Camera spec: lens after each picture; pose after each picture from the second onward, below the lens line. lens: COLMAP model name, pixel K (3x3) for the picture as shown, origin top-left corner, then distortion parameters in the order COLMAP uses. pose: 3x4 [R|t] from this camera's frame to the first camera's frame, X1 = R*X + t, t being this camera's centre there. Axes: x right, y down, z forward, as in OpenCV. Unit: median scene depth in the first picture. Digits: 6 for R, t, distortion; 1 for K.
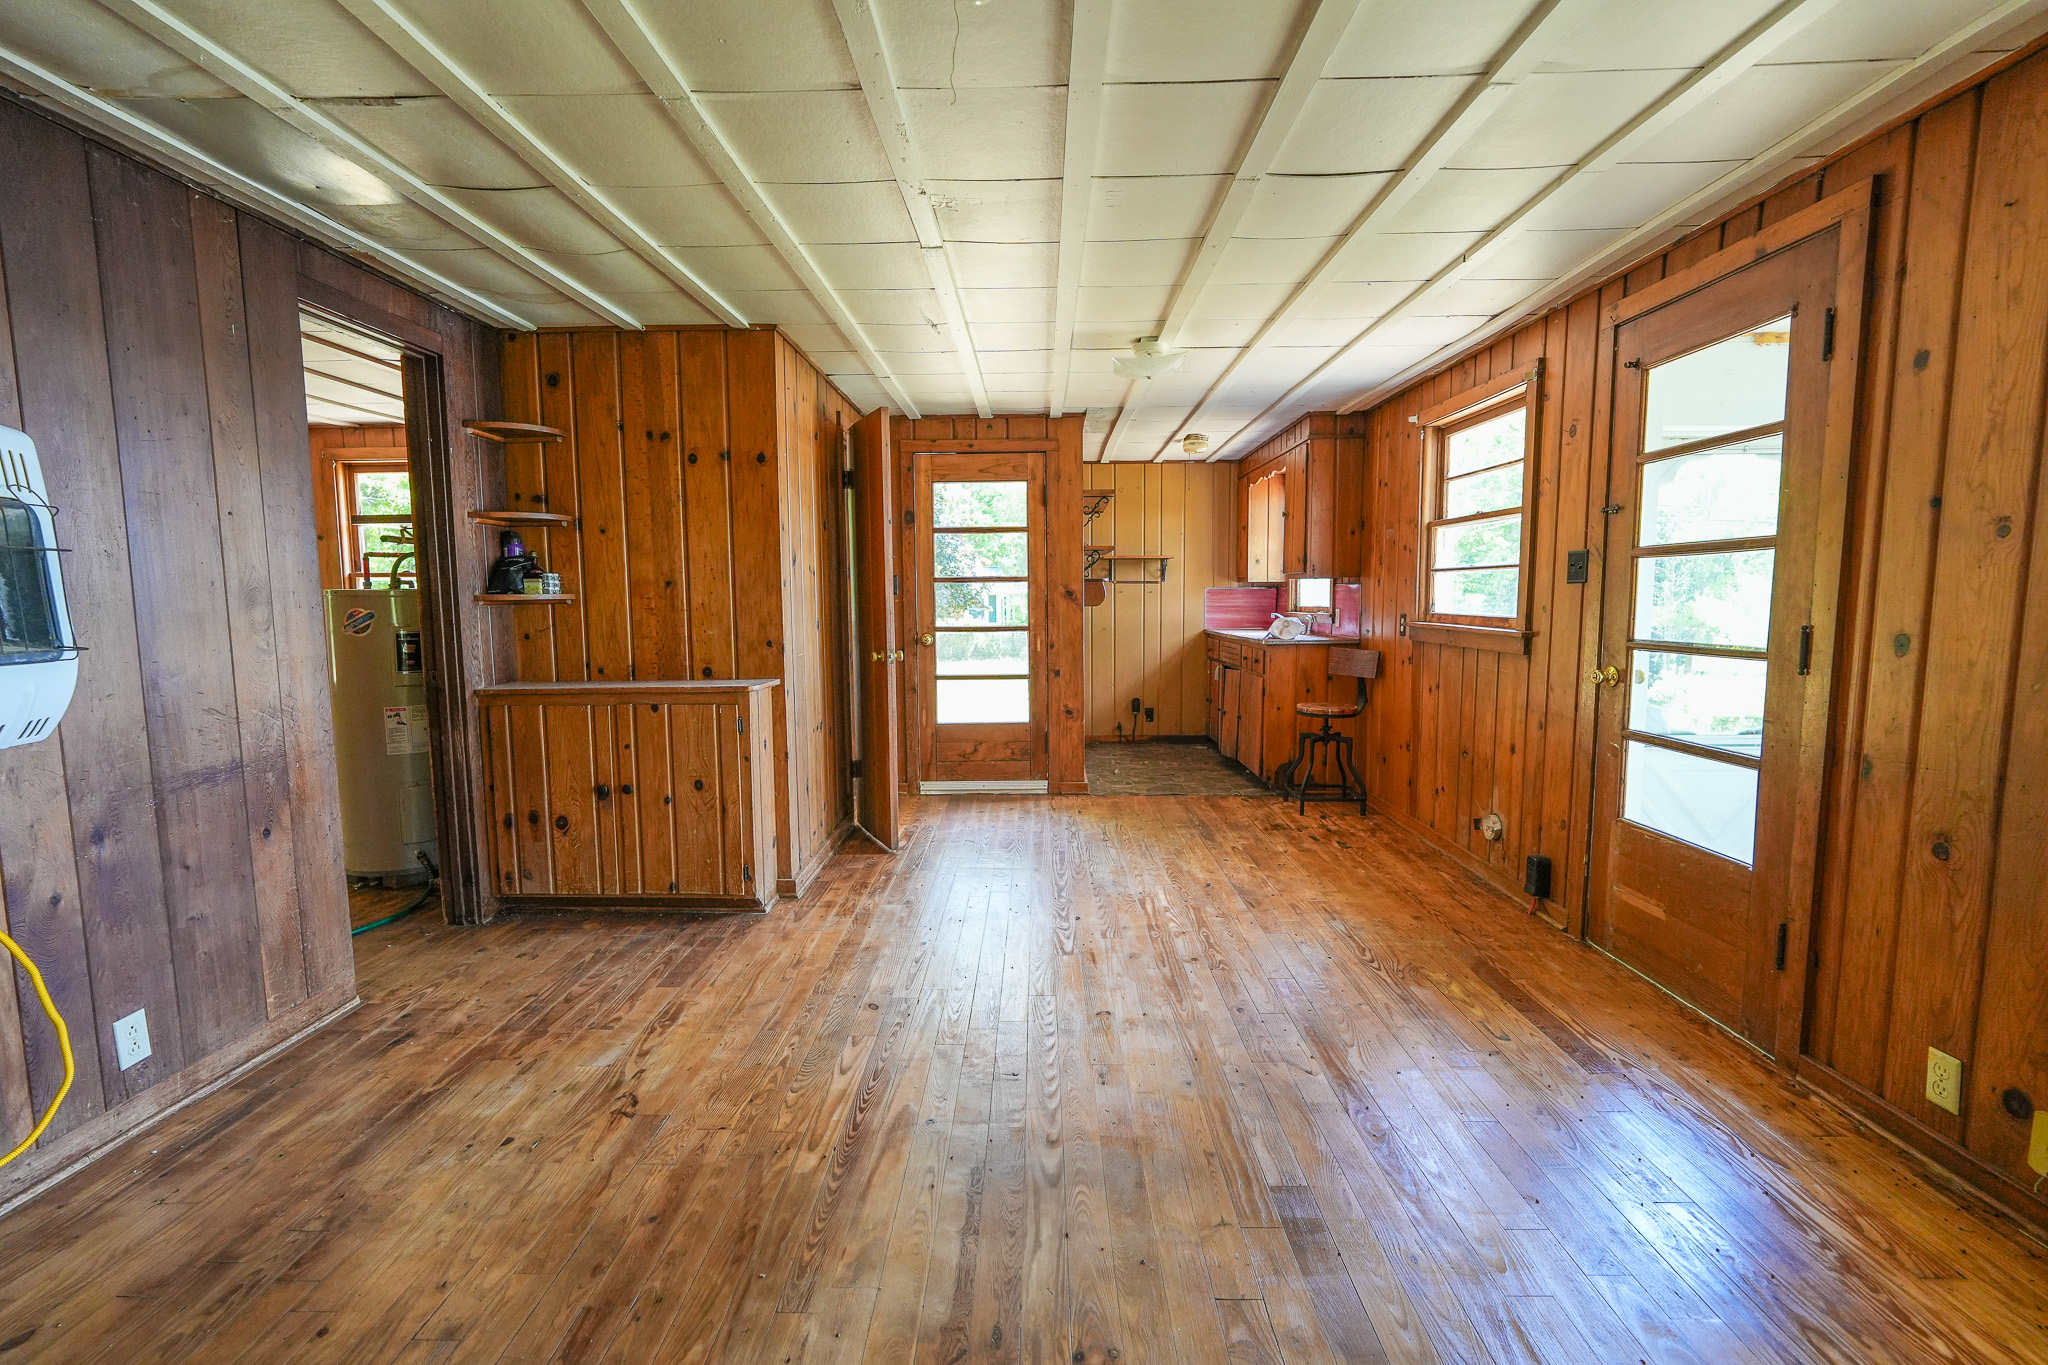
lens RADIAL K [[912.6, 0, 1015.9], [0, 912.6, 690.4], [0, 0, 1]] dist [-0.016381, 0.006061]
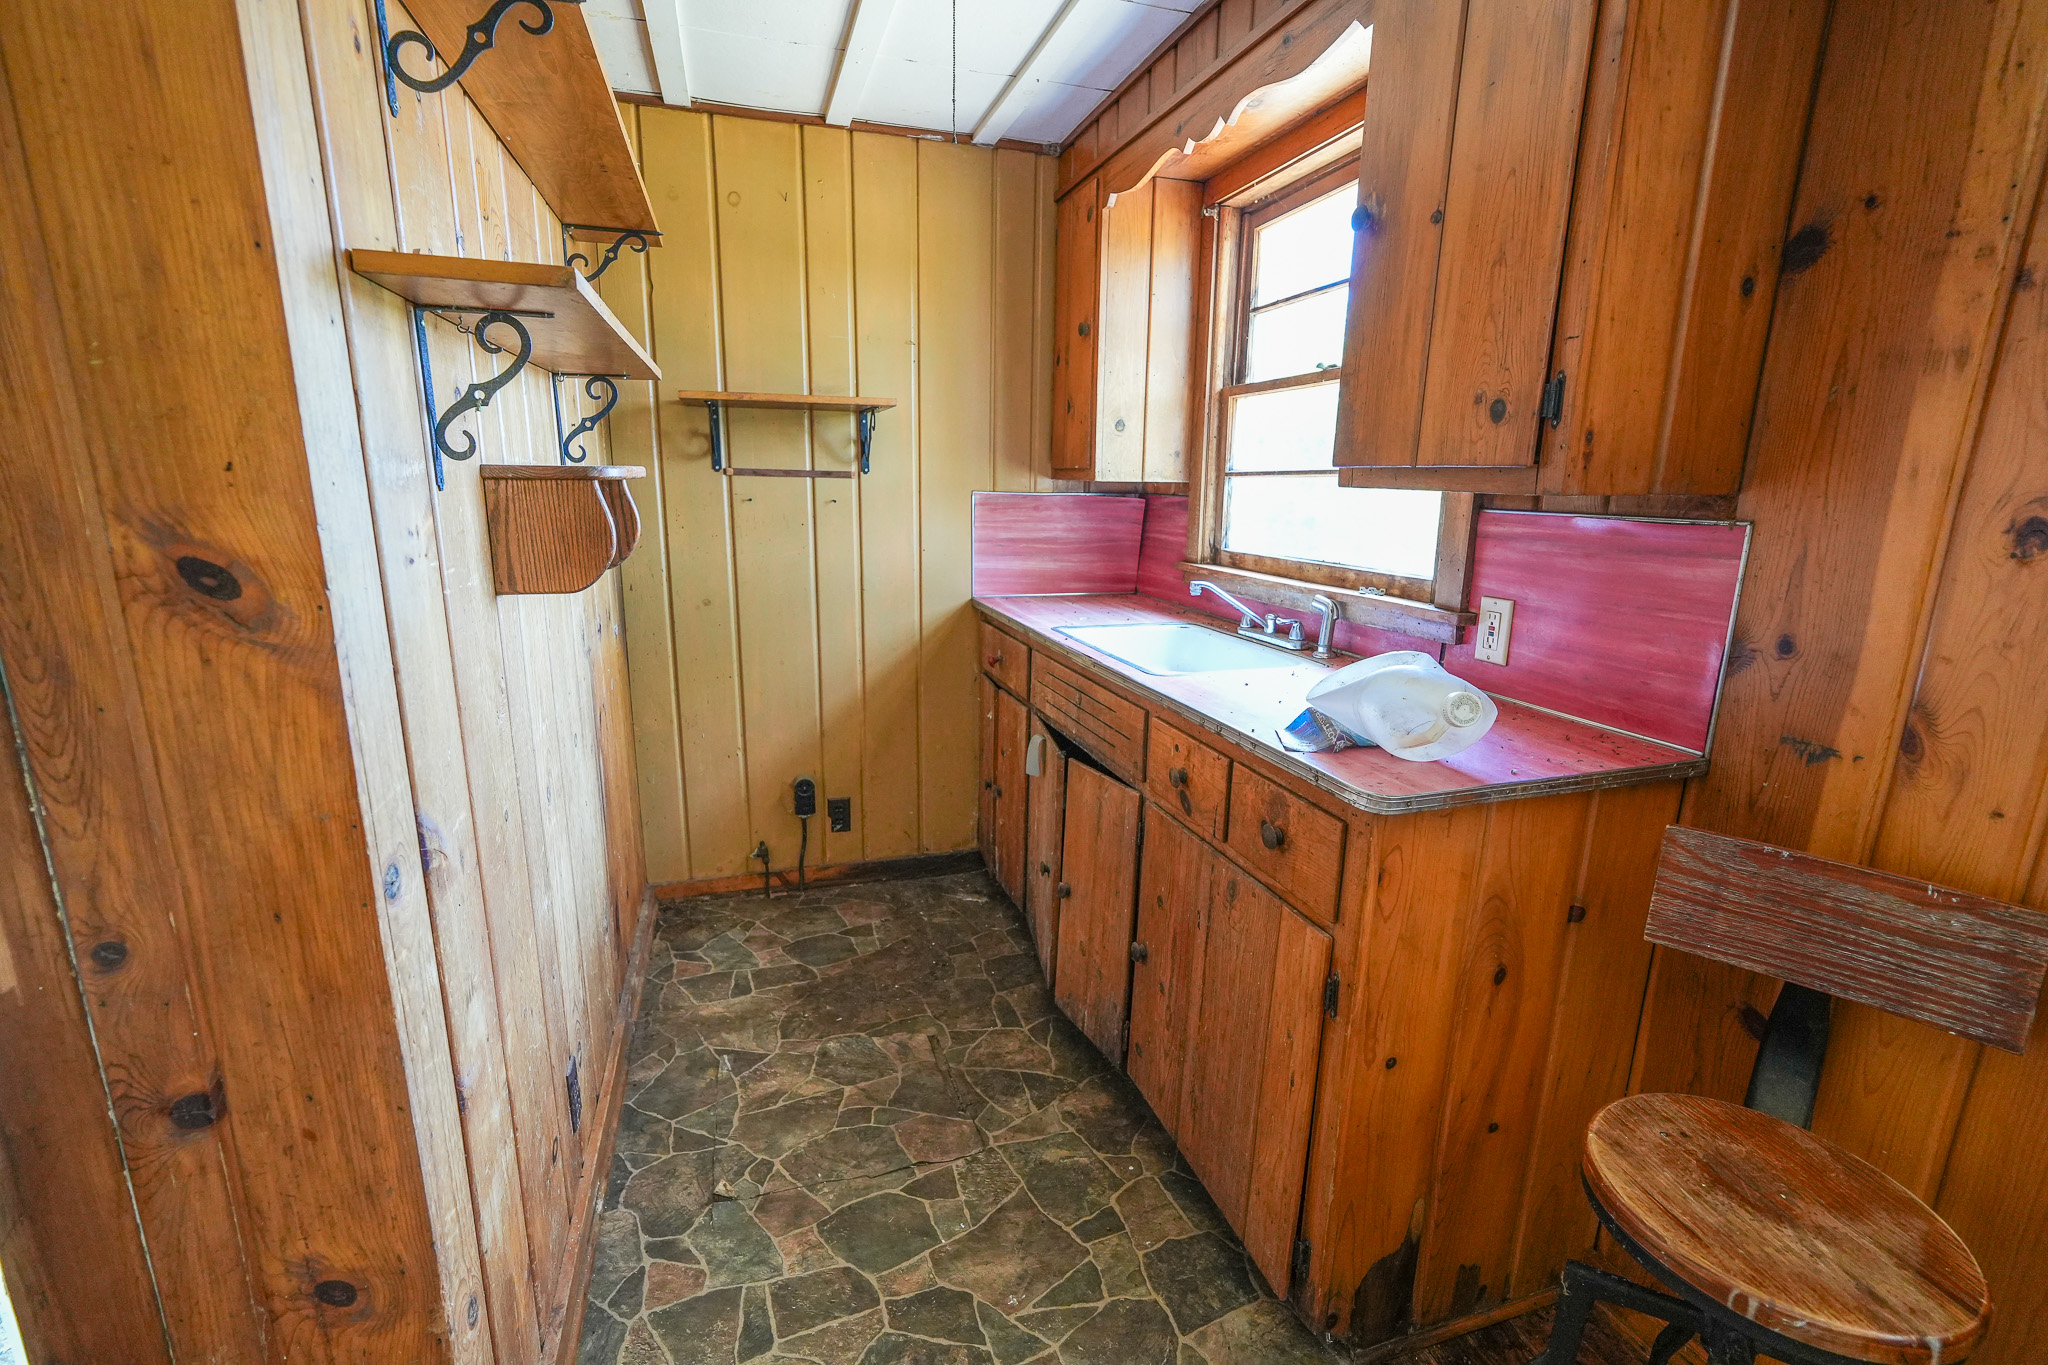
lens RADIAL K [[912.6, 0, 1028.1], [0, 912.6, 691.0], [0, 0, 1]] dist [-0.016381, 0.006061]
pose [[0.940964, -0.054093, 0.334157, 0.096026], [0.008418, 0.990583, 0.136651, -0.081795], [-0.338403, -0.125771, 0.932558, 0.623914]]
